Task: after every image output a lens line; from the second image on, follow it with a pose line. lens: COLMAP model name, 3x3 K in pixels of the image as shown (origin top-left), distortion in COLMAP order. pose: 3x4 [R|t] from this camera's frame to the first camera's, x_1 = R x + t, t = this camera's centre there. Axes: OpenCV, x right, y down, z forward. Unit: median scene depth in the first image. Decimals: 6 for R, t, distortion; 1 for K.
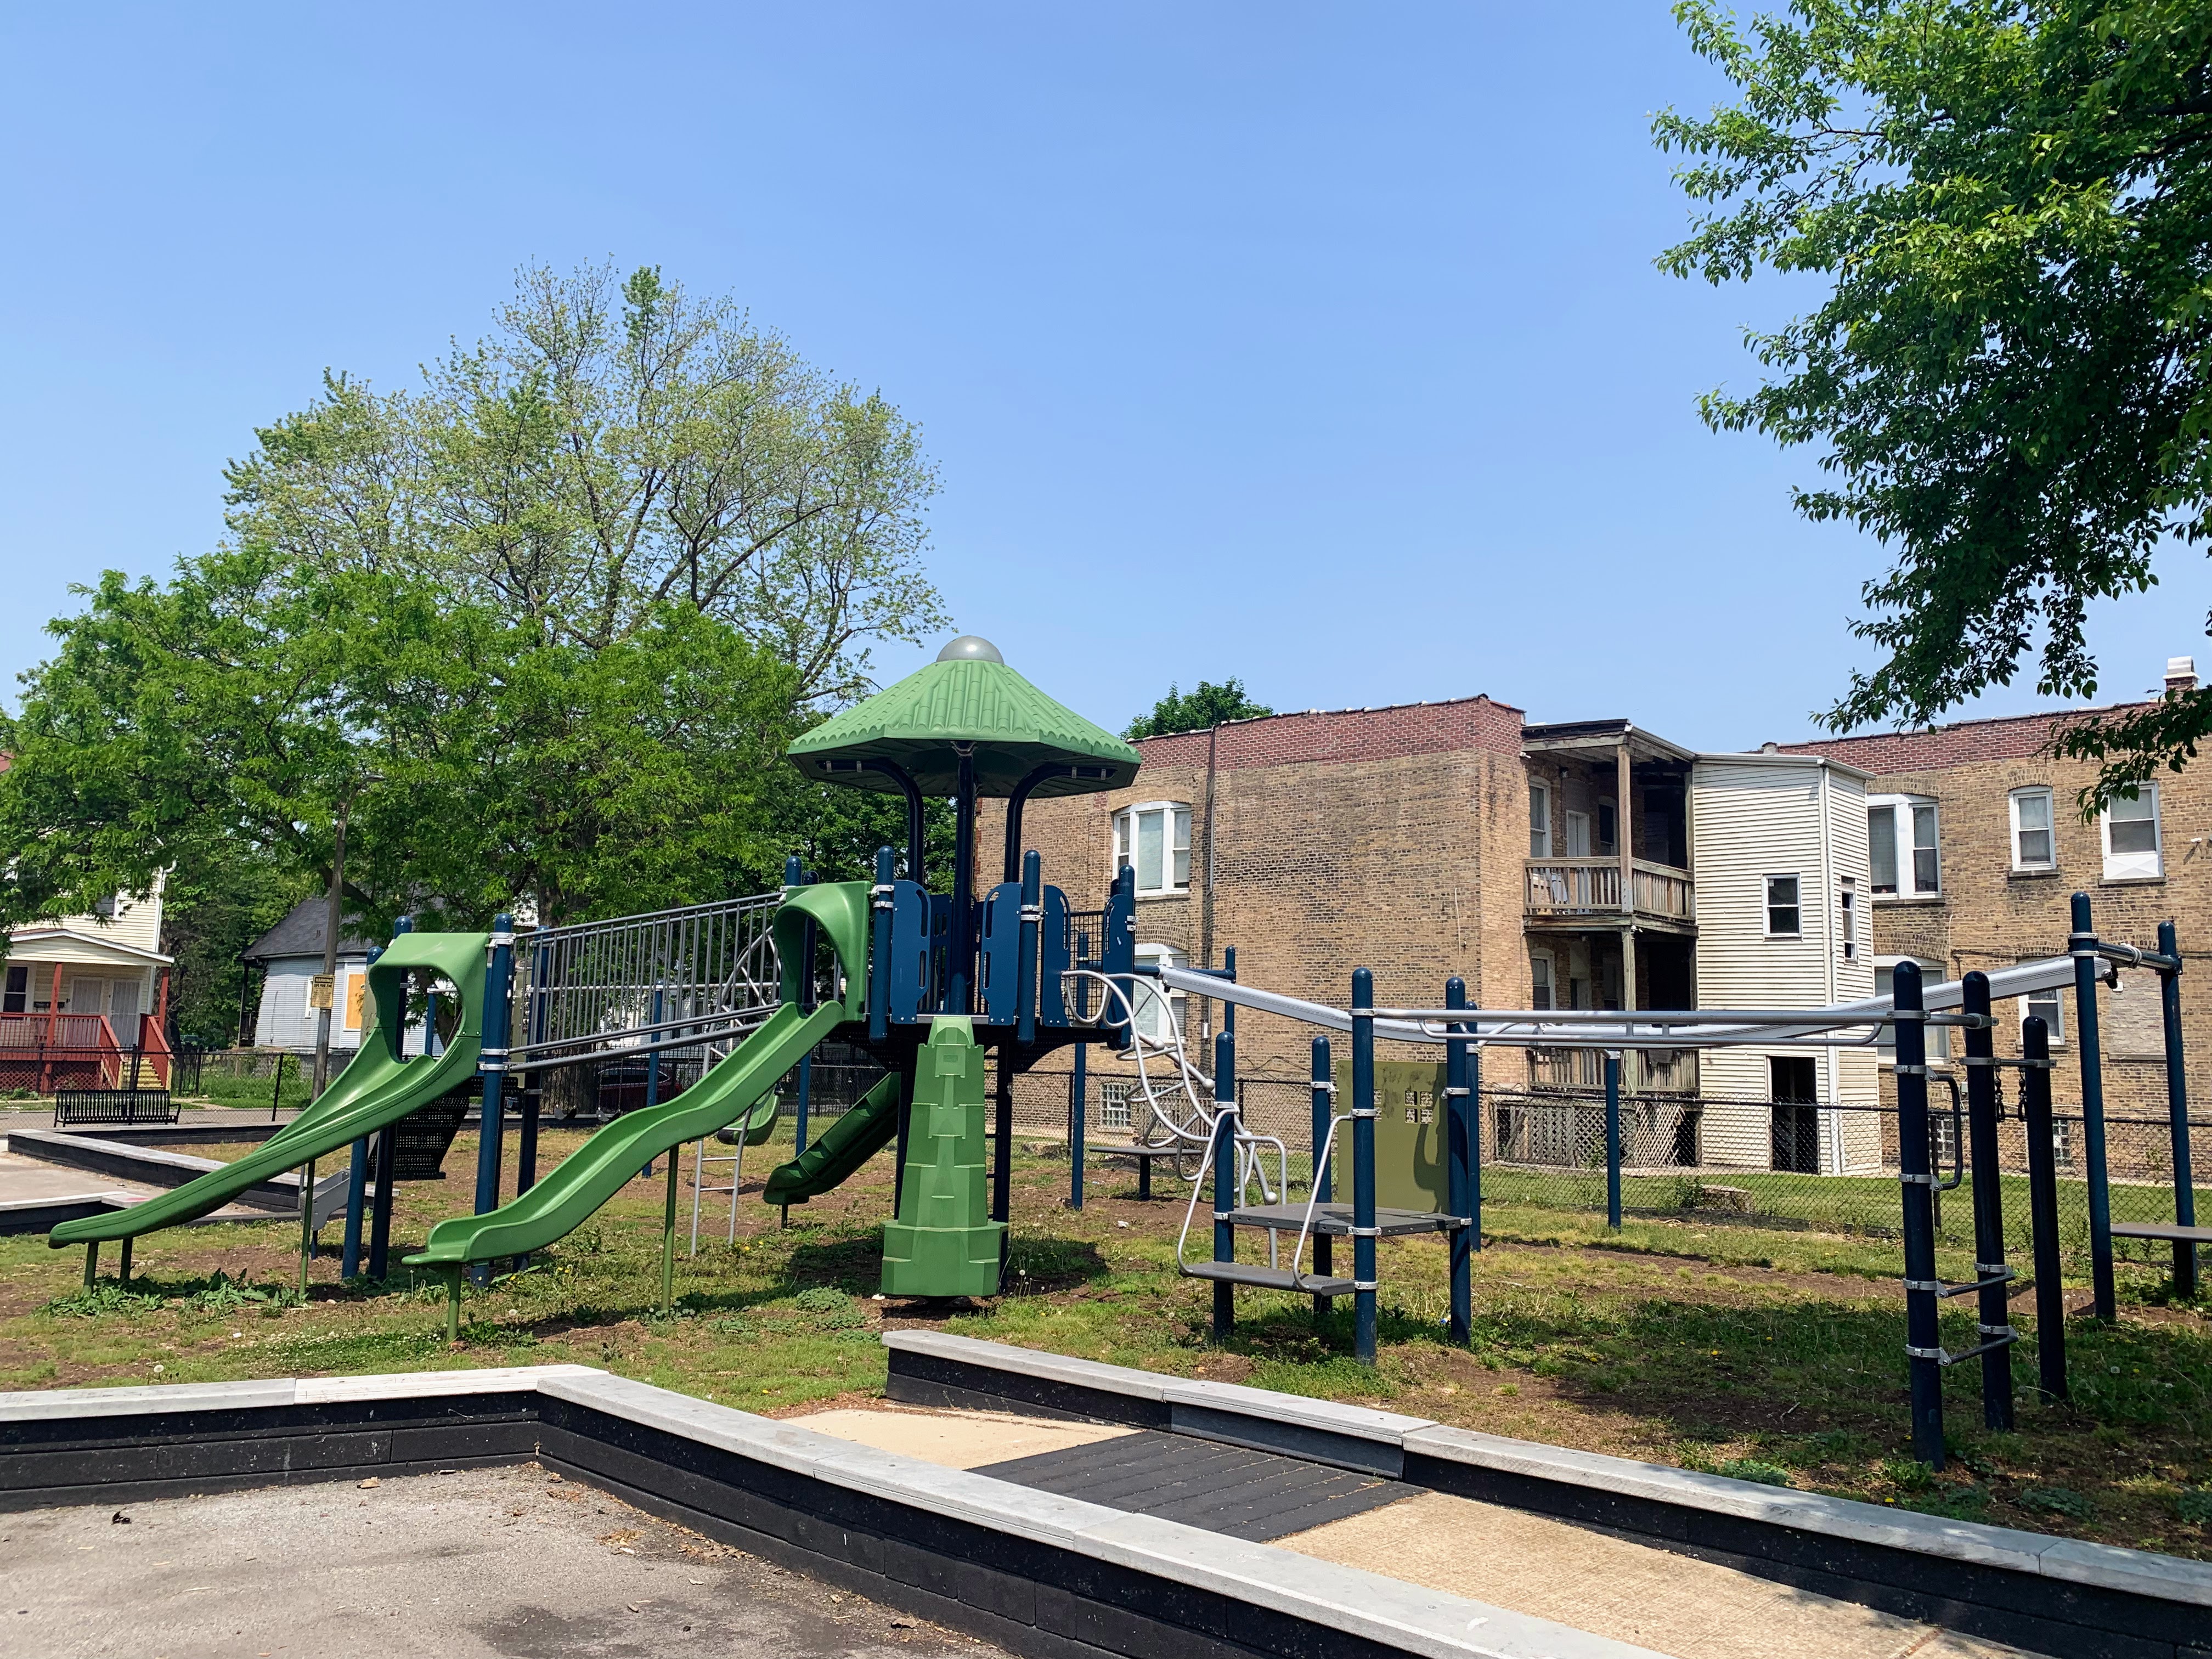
lens RADIAL K [[1643.7, 0, 1113.8], [0, 1643.7, 819.0], [0, 0, 1]] dist [0.025594, -0.002500]
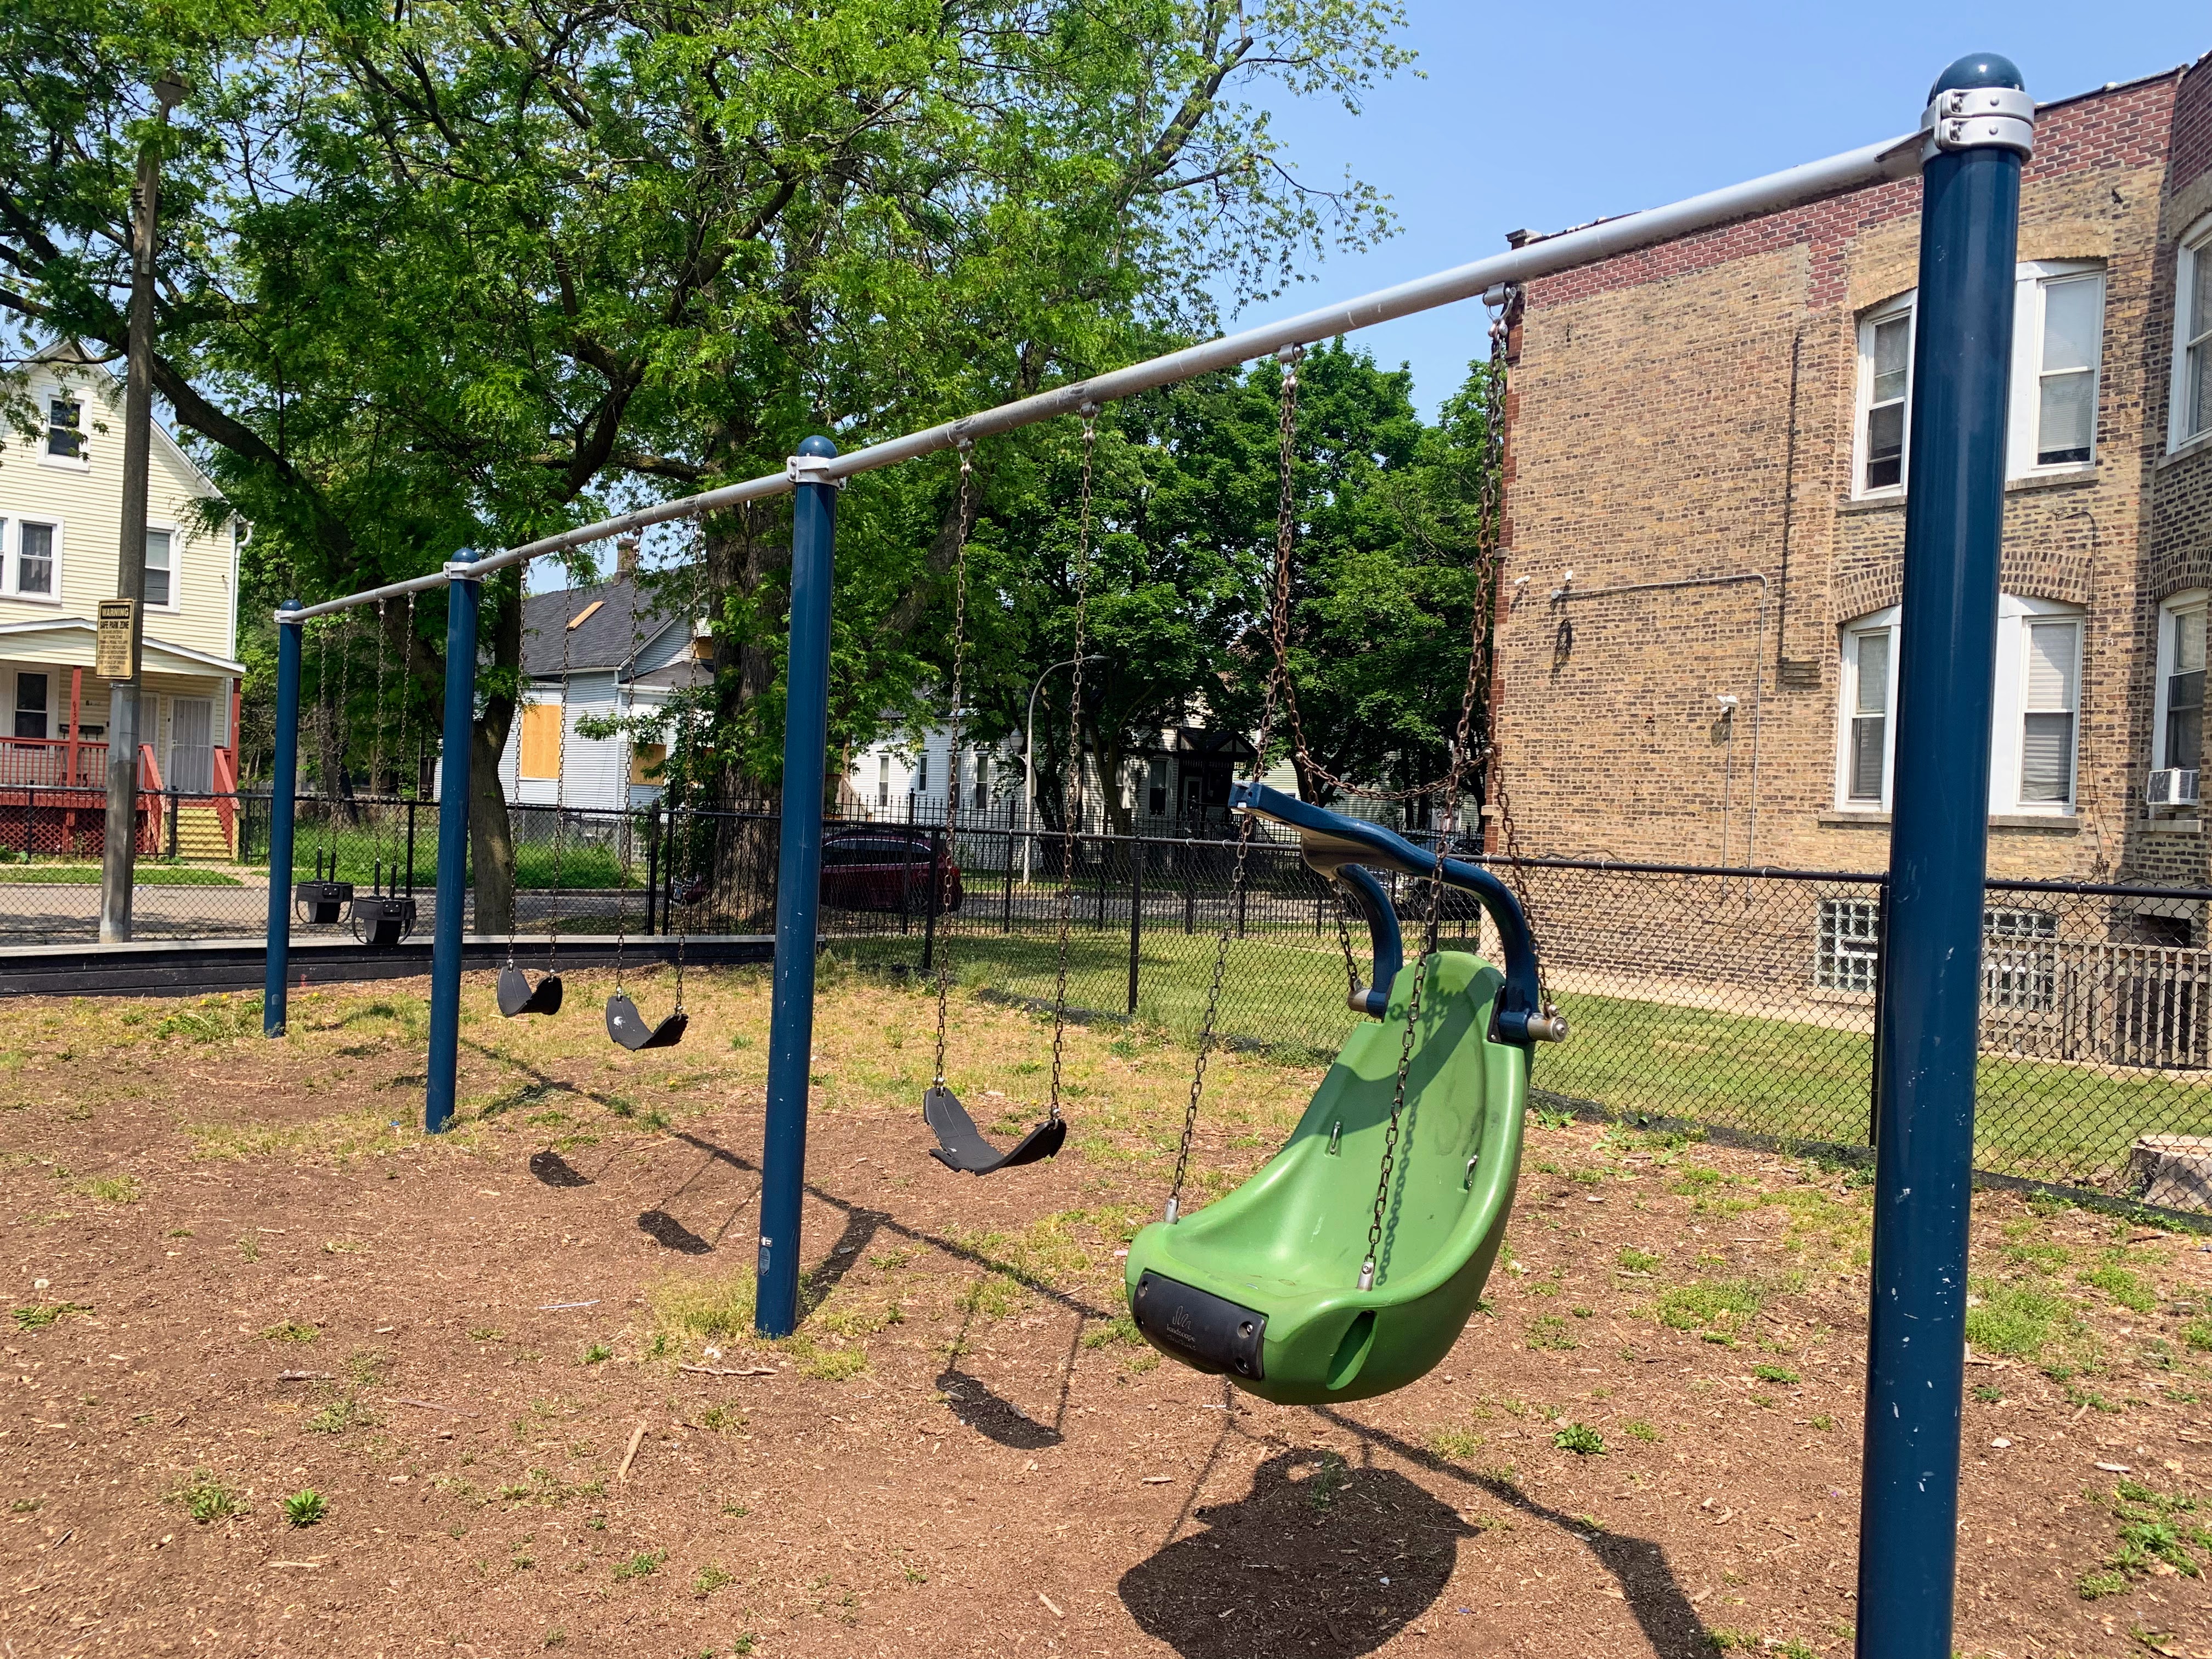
lens RADIAL K [[1643.7, 0, 1099.7], [0, 1643.7, 828.0], [0, 0, 1]] dist [0.025594, -0.002500]
pose [[0.984954, 0.021421, -0.171485, -0.111964], [0.002886, 0.990111, 0.140255, 0.064242], [0.172794, -0.138639, 0.975152, 0.440718]]
